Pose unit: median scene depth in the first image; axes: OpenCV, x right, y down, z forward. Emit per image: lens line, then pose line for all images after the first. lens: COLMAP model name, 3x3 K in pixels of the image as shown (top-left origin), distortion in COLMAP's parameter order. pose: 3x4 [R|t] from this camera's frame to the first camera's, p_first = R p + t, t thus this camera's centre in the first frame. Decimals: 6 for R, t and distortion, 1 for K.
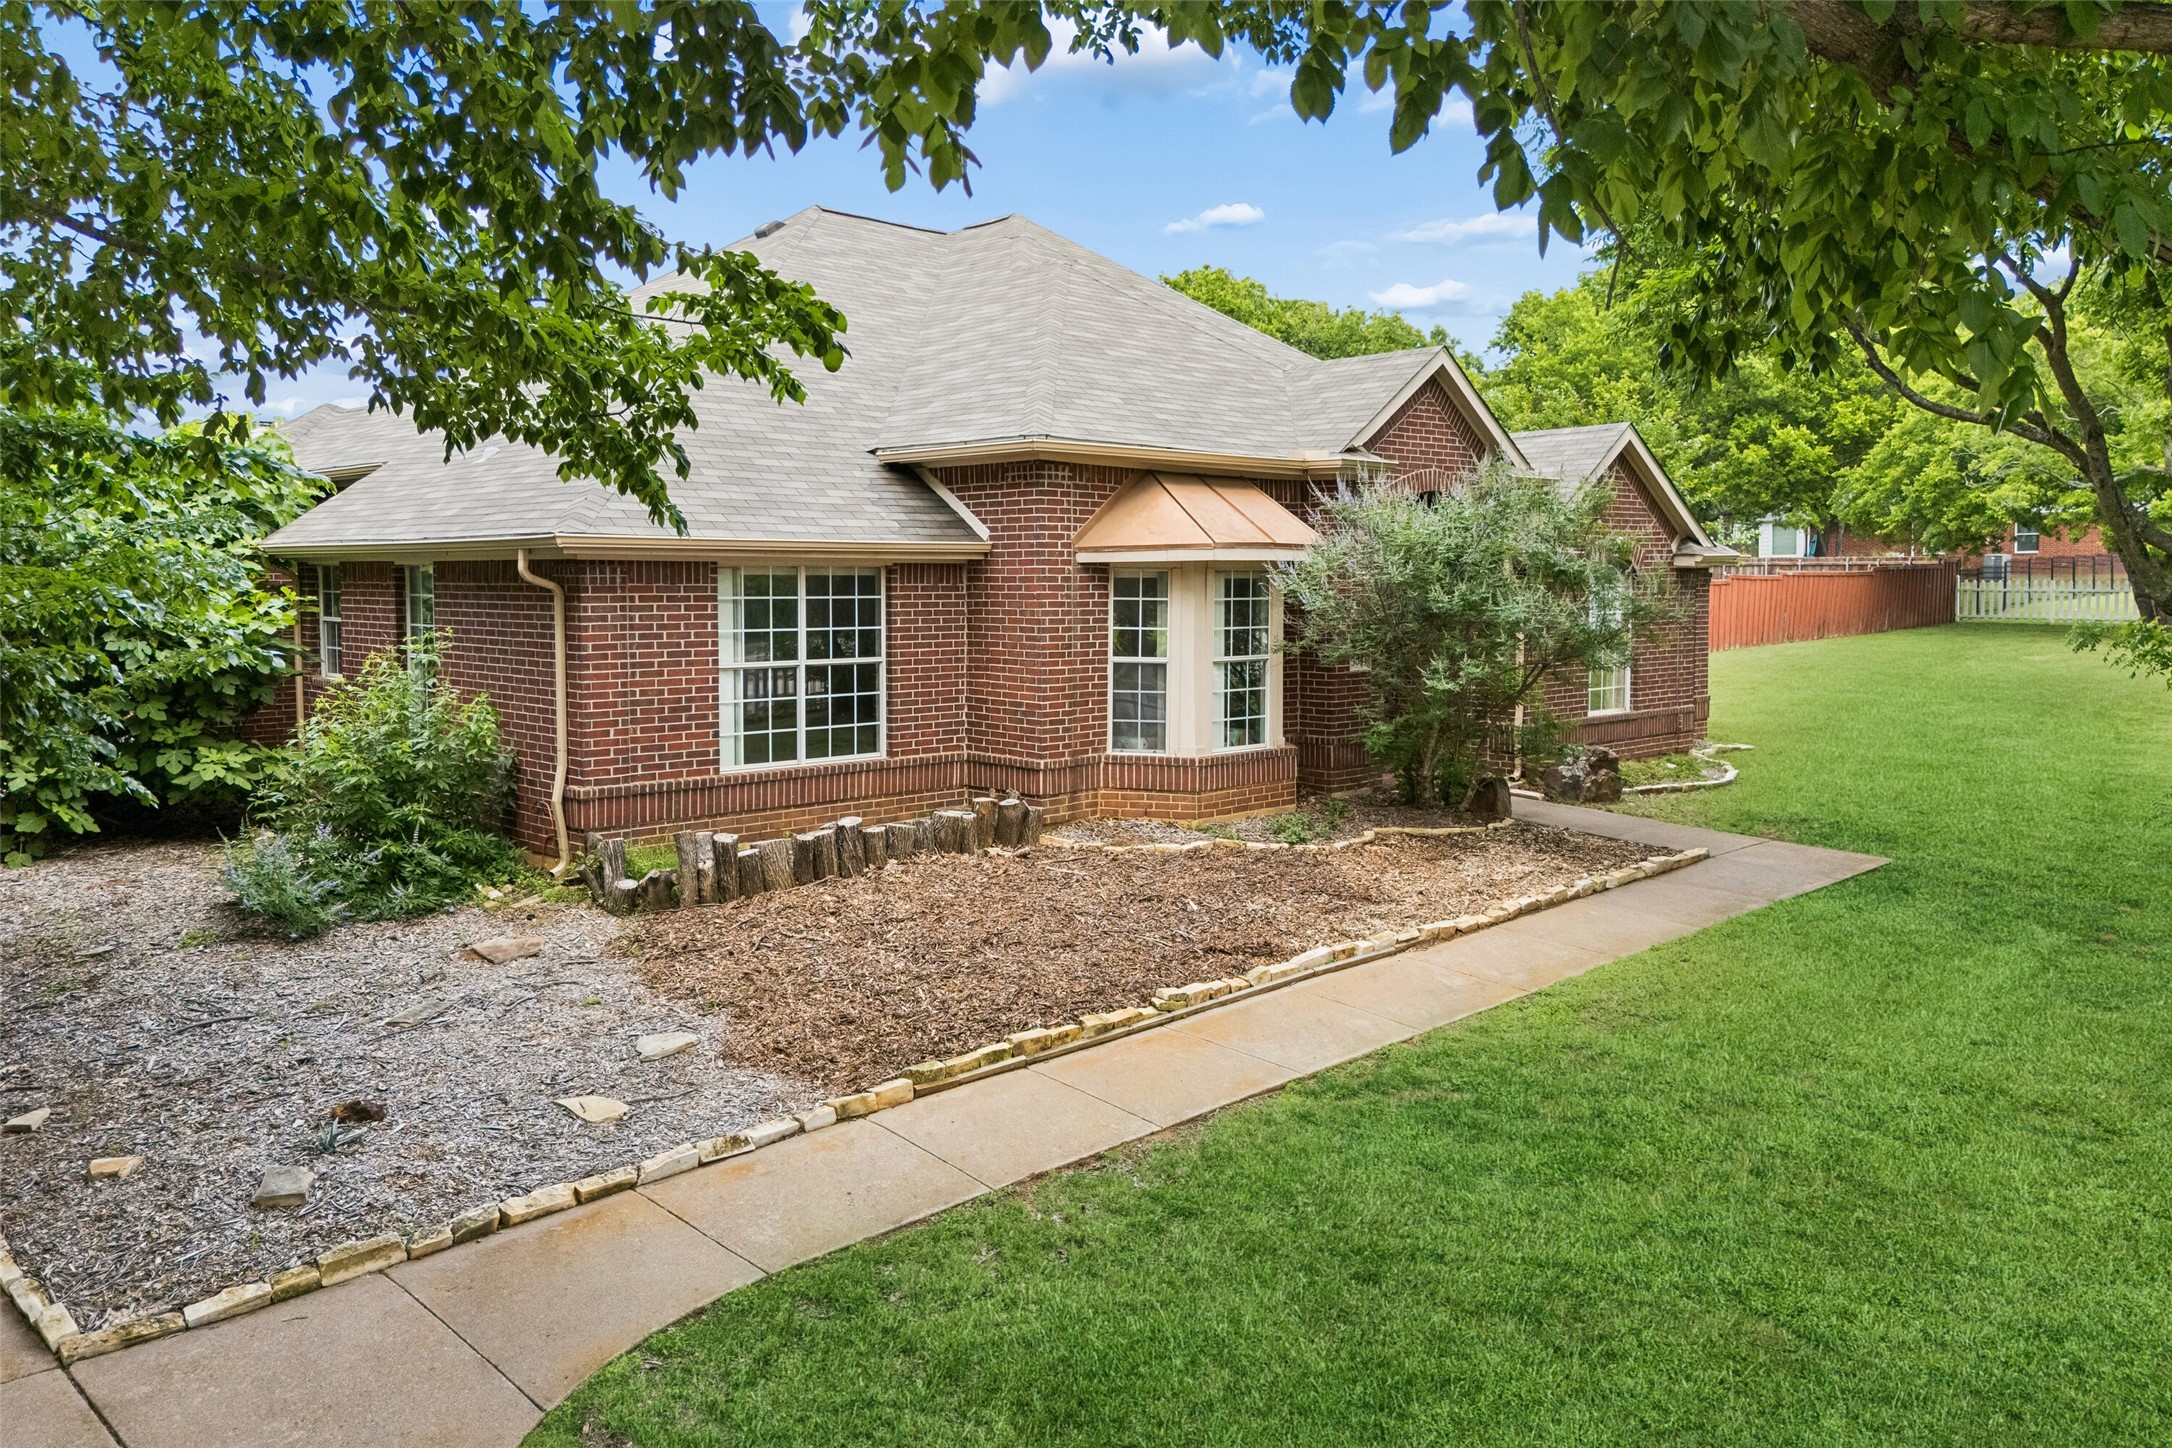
lens RADIAL K [[1501.9, 0, 1086.0], [0, 1501.9, 724.0], [0, 0, 1]] dist [0.034395, -0.001213]
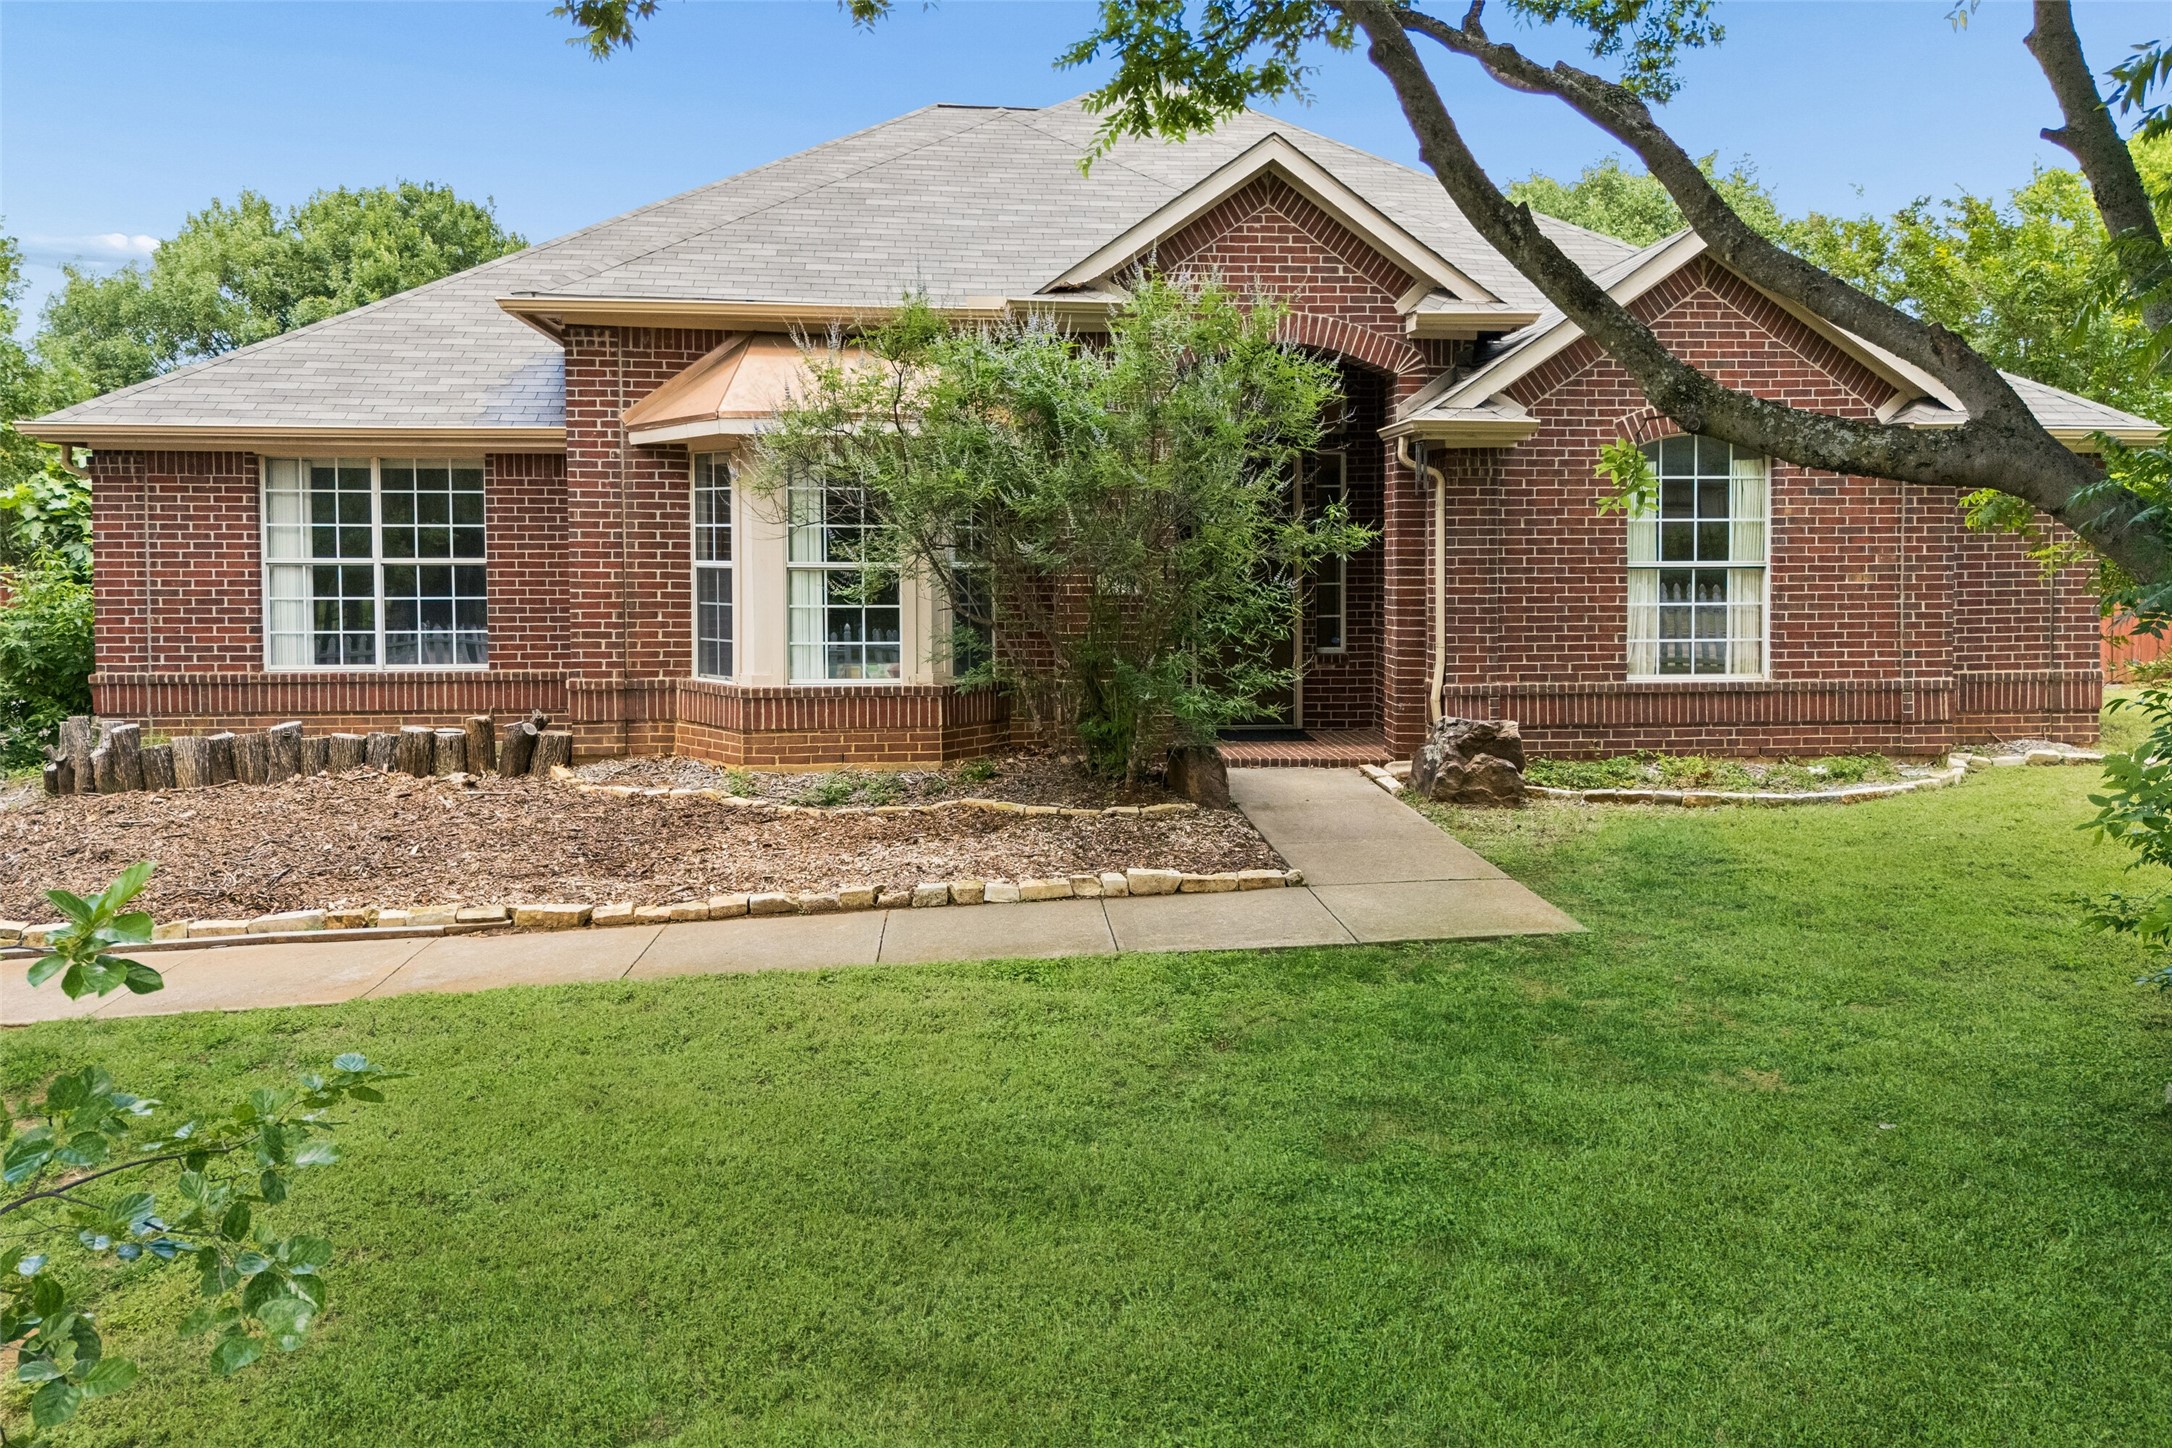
lens RADIAL K [[1553.1, 0, 1086.2], [0, 1553.1, 663.2], [0, 0, 1]] dist [0.004973, 0.001059]
pose [[0.818665, 0.036379, -0.573118, 0.734600], [-0.054278, 0.998425, -0.014158, 0.012762], [0.571701, 0.042698, 0.819351, 0.462623]]
